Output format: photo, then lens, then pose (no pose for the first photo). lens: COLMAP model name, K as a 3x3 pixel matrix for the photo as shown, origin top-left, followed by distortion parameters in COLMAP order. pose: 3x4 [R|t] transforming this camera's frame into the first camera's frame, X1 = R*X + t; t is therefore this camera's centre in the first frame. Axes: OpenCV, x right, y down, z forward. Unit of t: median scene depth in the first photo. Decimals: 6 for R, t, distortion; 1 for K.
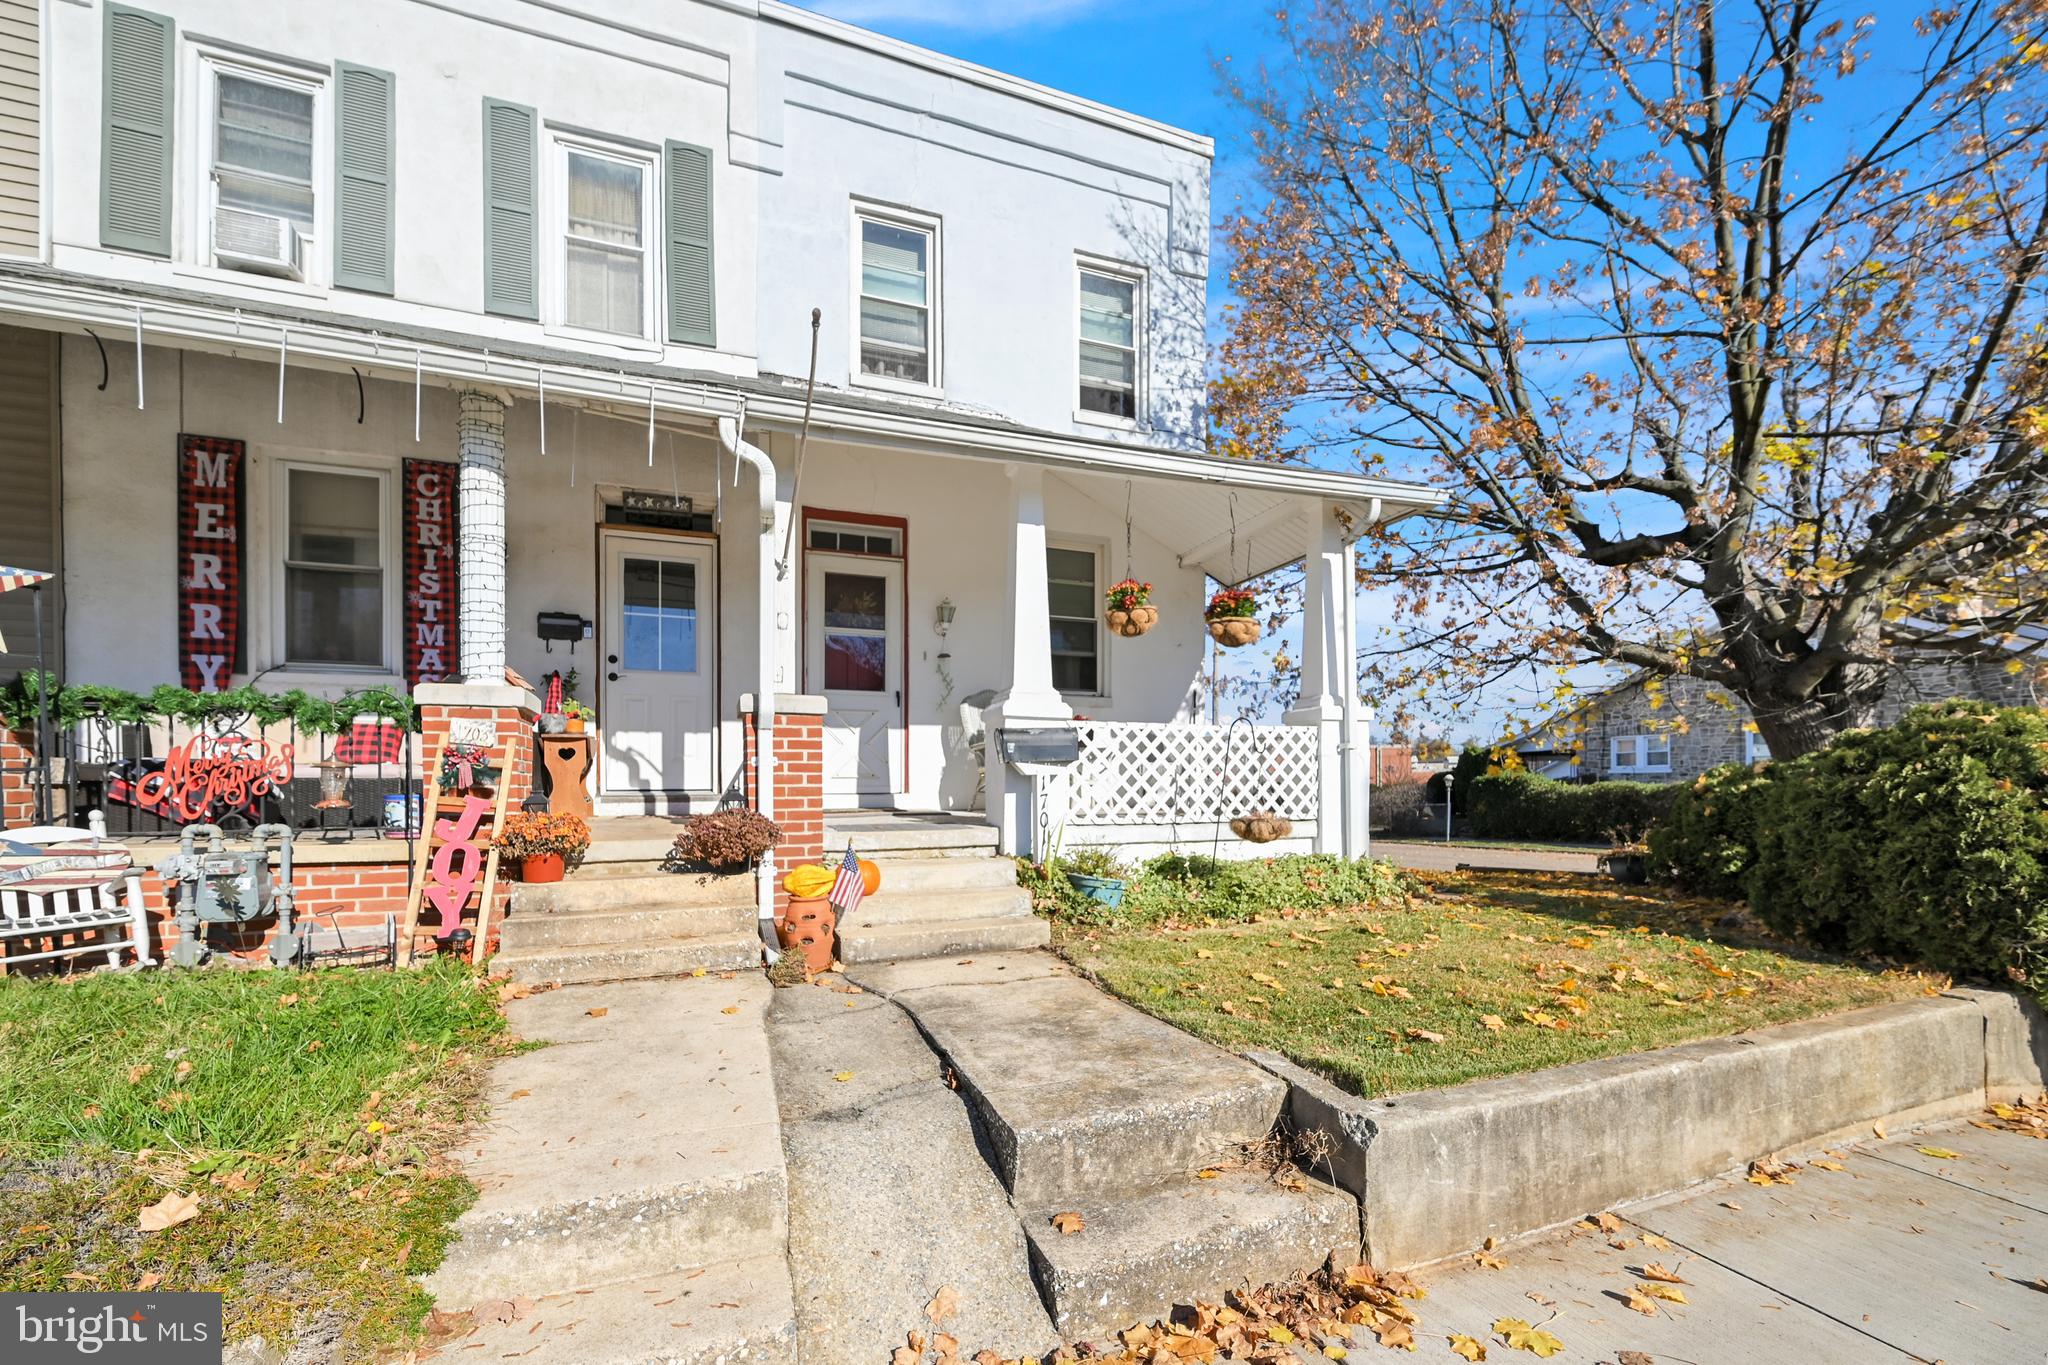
lens RADIAL K [[859.8, 0, 1029.0], [0, 859.8, 765.2], [0, 0, 1]] dist [-0.001268, -0.000066]
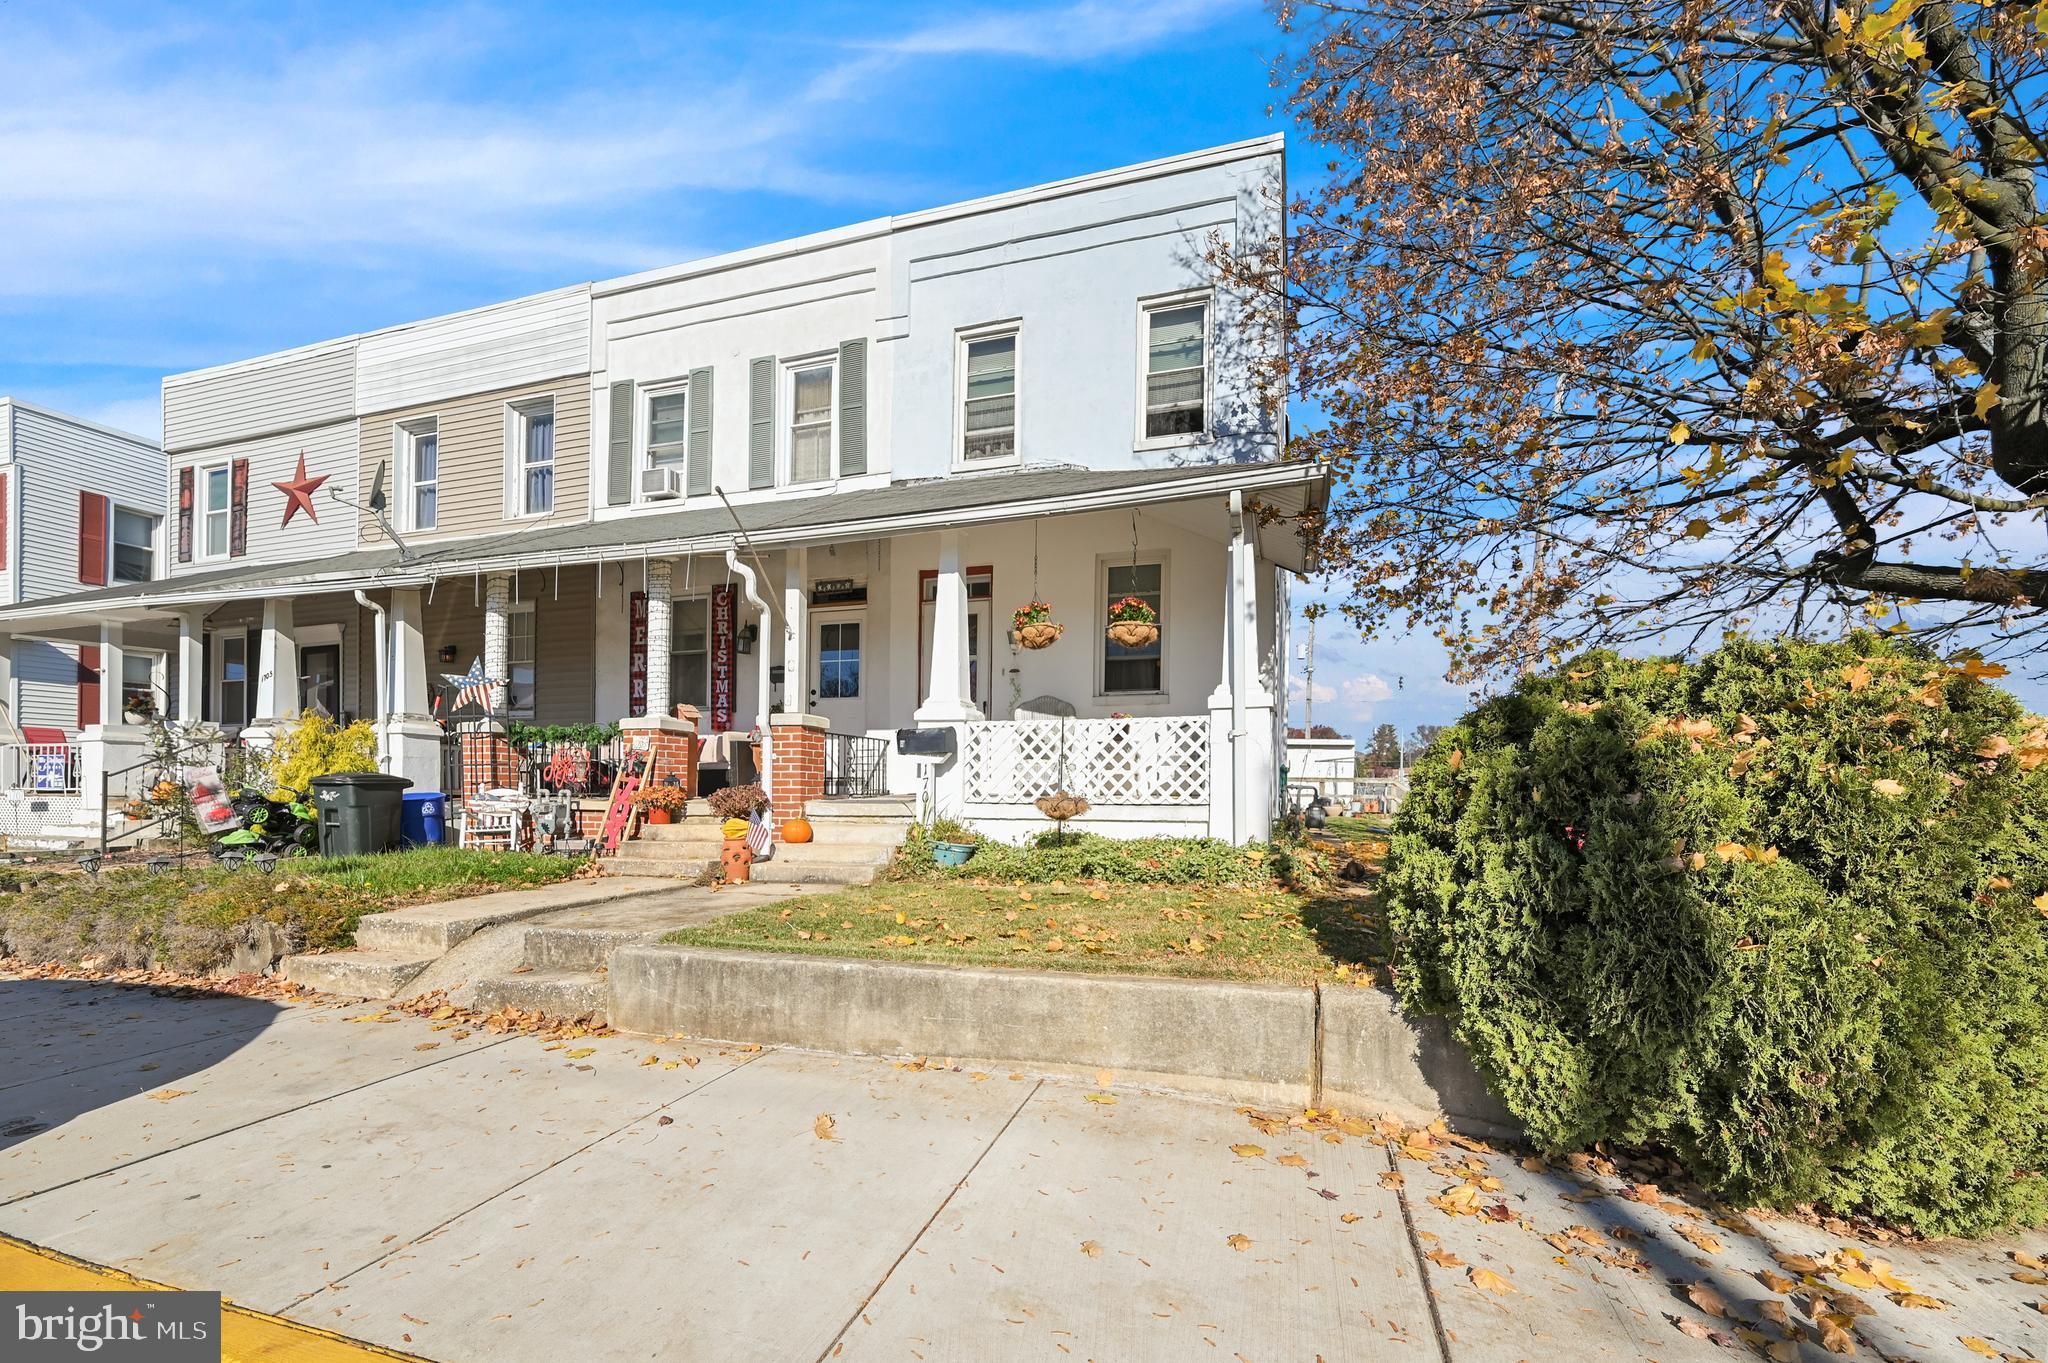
lens RADIAL K [[849.8, 0, 1014.6], [0, 849.8, 758.0], [0, 0, 1]] dist [-0.002507, -0.000202]
pose [[0.778249, -0.014923, -0.627779, 0.797740], [0.009172, 0.999881, -0.012398, 0.017089], [0.627889, 0.003891, 0.778293, 0.047872]]
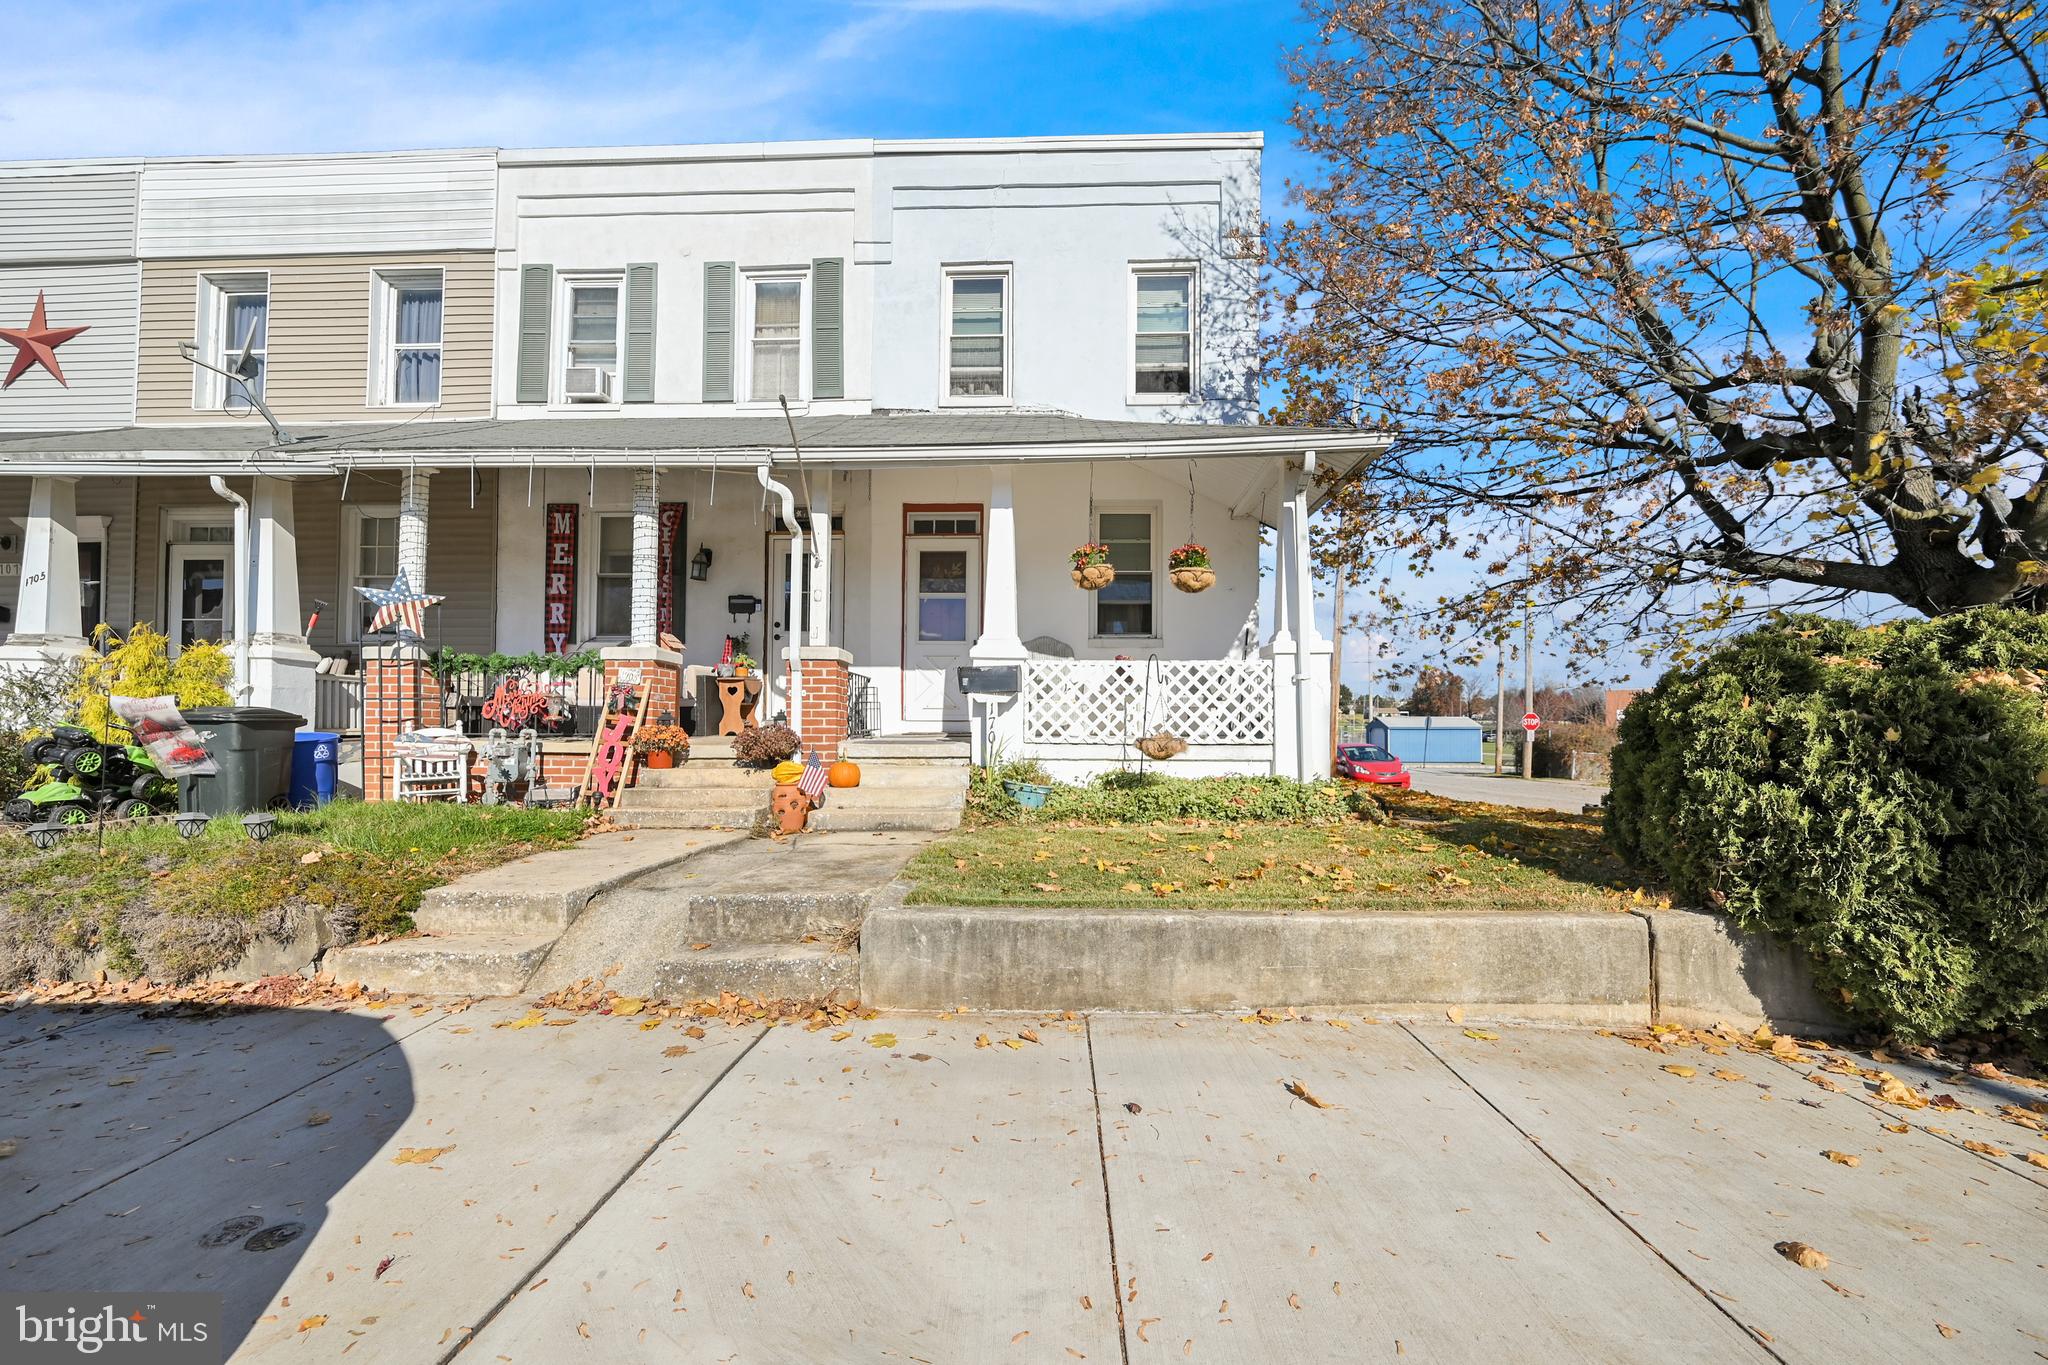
lens RADIAL K [[826.7, 0, 1013.6], [0, 826.7, 677.4], [0, 0, 1]] dist [-0.001914, 0.000397]
pose [[0.915973, -0.016062, -0.400919, 0.456240], [0.001369, 0.999318, -0.036907, 0.016507], [0.401238, 0.033257, 0.915370, -0.104803]]
